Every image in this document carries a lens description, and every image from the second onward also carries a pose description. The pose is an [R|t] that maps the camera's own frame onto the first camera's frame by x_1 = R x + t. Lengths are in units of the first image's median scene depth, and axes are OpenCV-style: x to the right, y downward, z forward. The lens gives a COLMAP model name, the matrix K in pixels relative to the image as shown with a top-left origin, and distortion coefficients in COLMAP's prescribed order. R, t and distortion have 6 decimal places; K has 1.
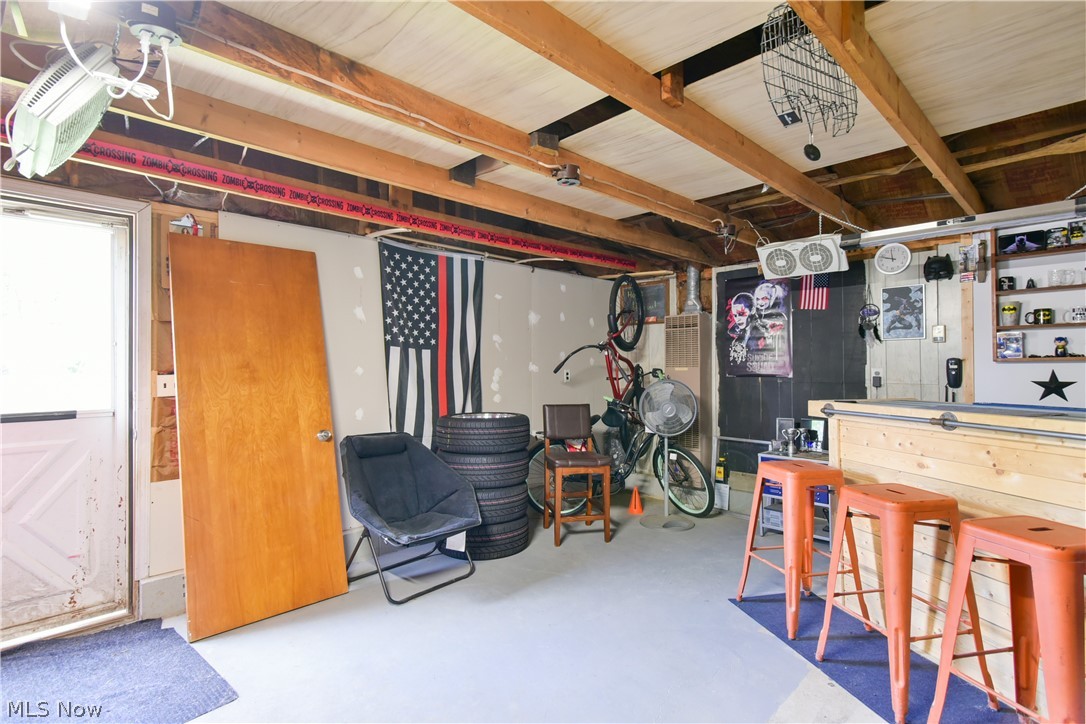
lens RADIAL K [[528.6, 0, 539.5], [0, 528.6, 362.2], [0, 0, 1]] dist [0.012425, -0.000182]
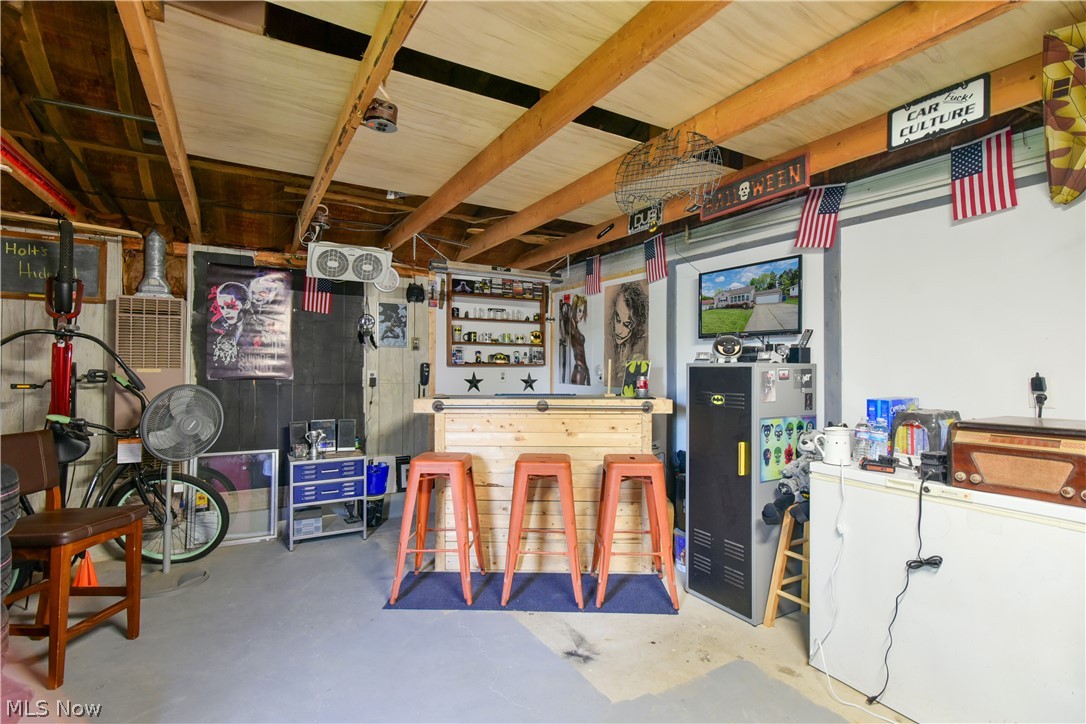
lens RADIAL K [[528.6, 0, 534.6], [0, 528.6, 363.1], [0, 0, 1]] dist [0.012425, -0.000182]
pose [[0.248631, 0.016933, 0.968450, -0.405060], [-0.015353, 0.999790, -0.013539, 0.005883], [-0.968477, -0.011503, 0.248839, 0.383250]]
